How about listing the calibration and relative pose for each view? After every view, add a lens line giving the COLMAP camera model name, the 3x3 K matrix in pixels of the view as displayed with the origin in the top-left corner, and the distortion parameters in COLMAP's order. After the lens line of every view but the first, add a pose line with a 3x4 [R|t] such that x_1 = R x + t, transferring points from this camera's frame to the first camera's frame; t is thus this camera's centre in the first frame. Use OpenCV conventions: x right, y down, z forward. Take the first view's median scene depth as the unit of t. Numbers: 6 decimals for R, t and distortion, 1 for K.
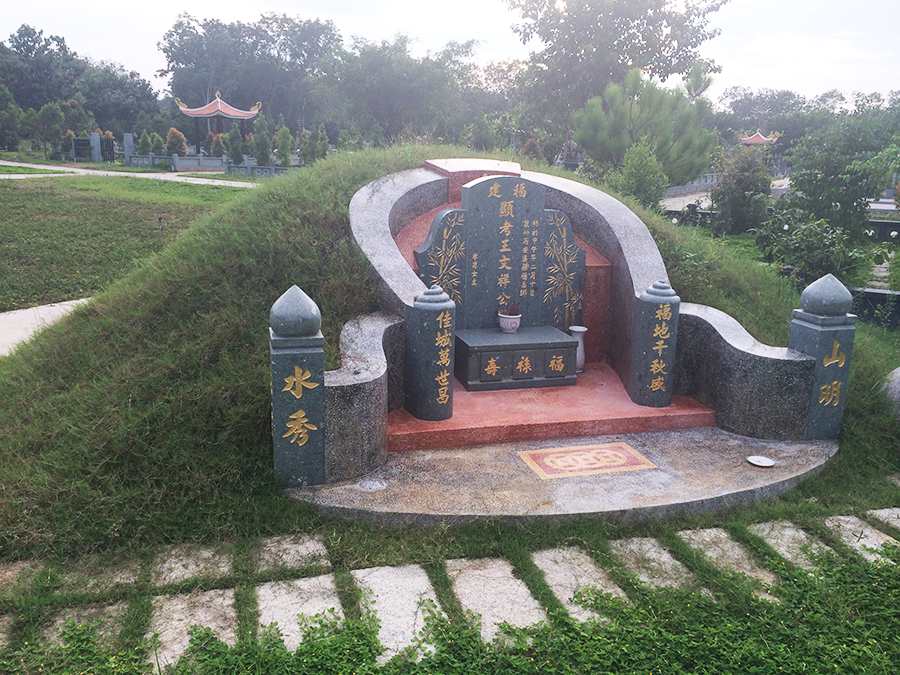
lens RADIAL K [[770.9, 0, 447.4], [0, 770.9, 336.3], [0, 0, 1]] dist [0.074885, -0.090604]
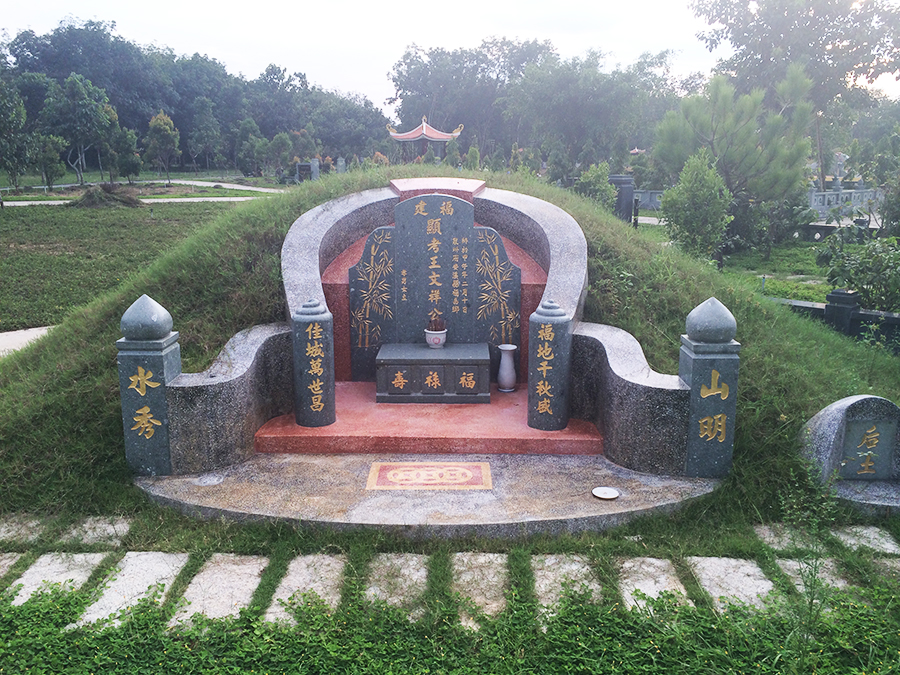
lens RADIAL K [[770.9, 0, 444.5], [0, 770.9, 337.7], [0, 0, 1]] dist [0.074885, -0.090604]
pose [[0.958368, 0.038617, -0.282913, 0.425006], [-0.043998, 0.998951, -0.012688, -0.006653], [0.282126, 0.024608, 0.959062, 0.033625]]
